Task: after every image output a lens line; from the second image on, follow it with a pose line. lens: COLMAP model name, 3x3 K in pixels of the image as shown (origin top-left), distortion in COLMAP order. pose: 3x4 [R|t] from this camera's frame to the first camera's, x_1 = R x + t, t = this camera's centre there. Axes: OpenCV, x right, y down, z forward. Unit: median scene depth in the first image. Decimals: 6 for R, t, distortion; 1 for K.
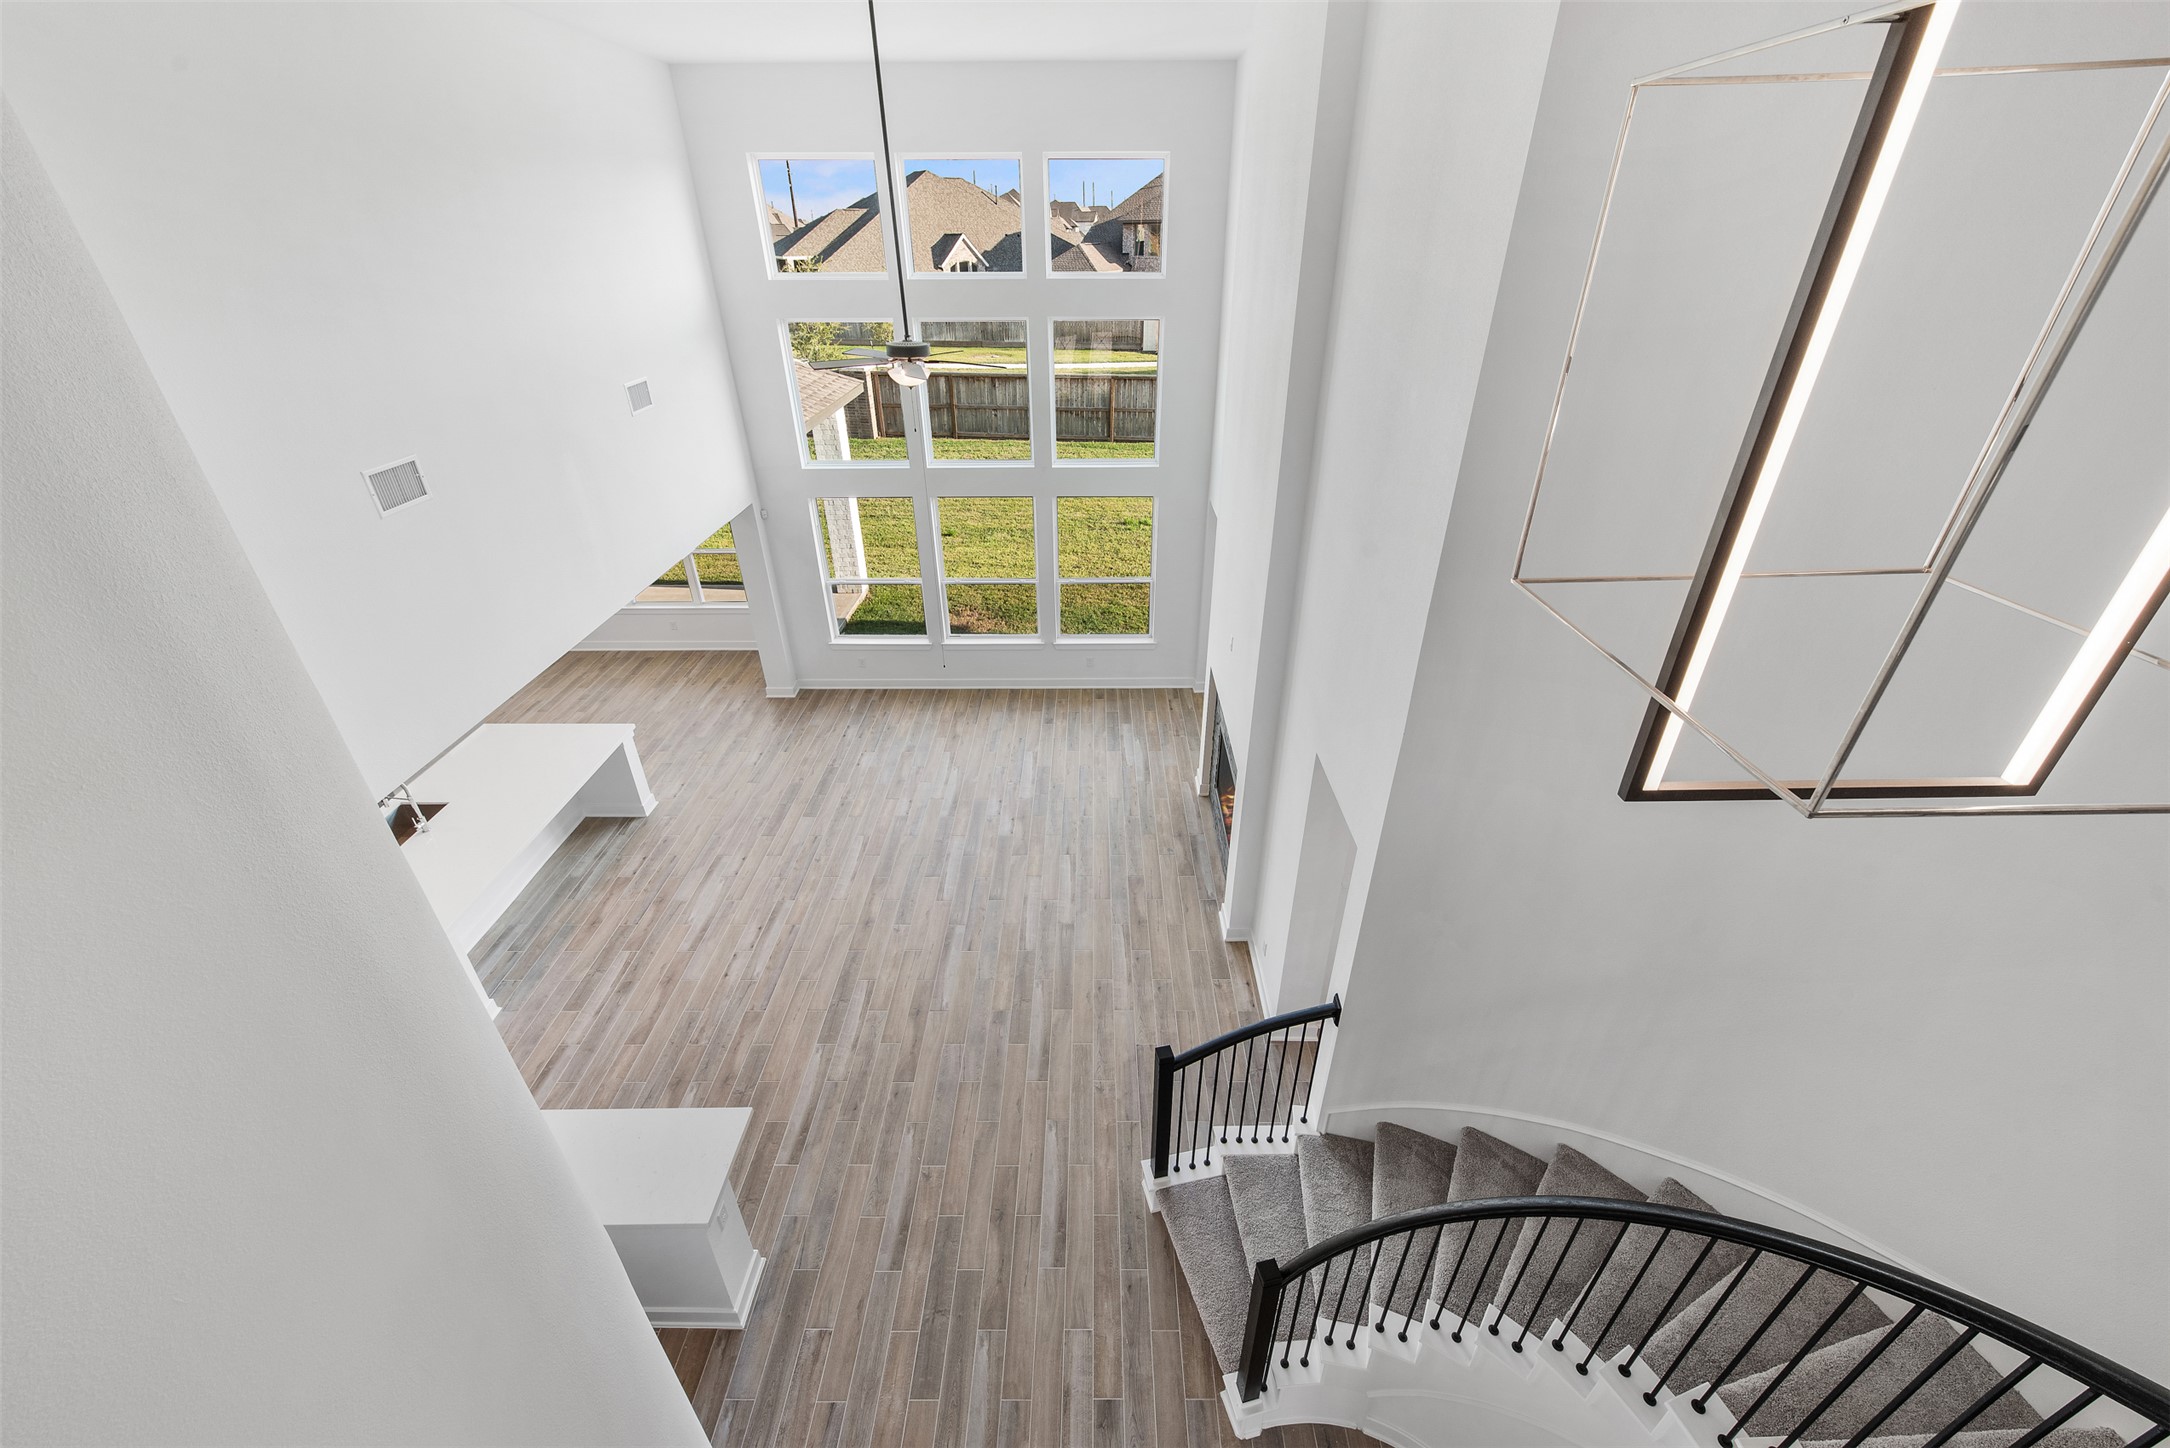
lens RADIAL K [[847.6, 0, 1085.0], [0, 847.6, 724.0], [0, 0, 1]] dist [0.000213, 0.000100]
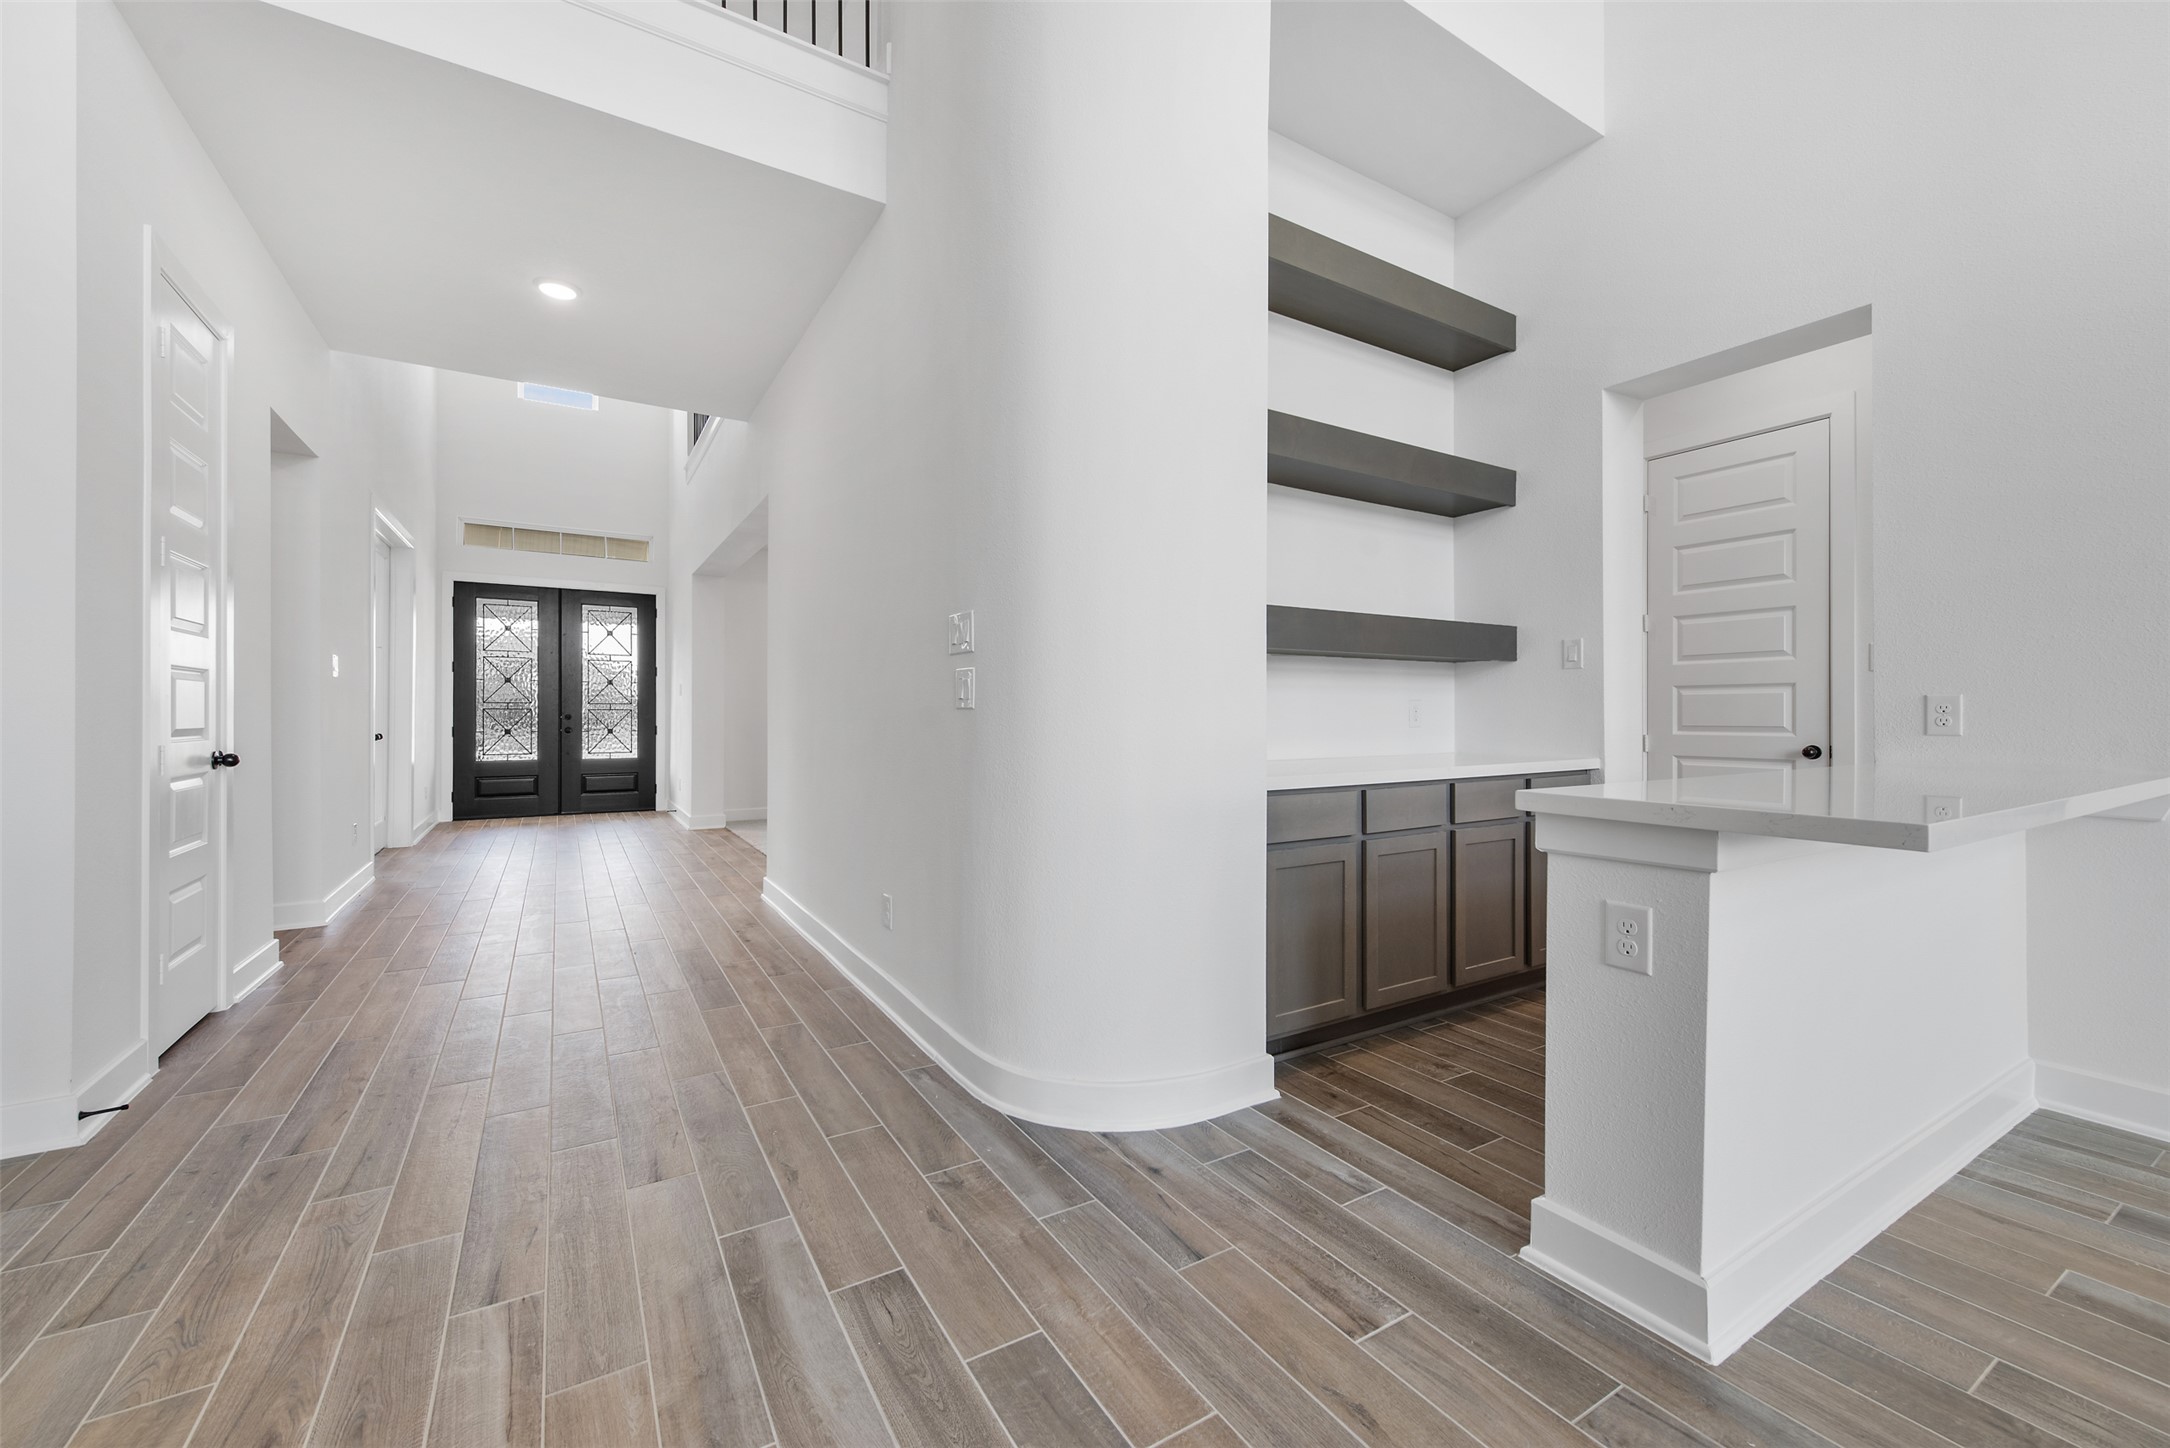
lens RADIAL K [[847.6, 0, 1085.0], [0, 847.6, 724.0], [0, 0, 1]] dist [0.000213, 0.000100]
pose [[-0.852054, 0.007752, -0.523396, -0.035724], [-0.261672, 0.859683, 0.438717, 0.407713], [0.453356, 0.510769, -0.730468, 1.129223]]
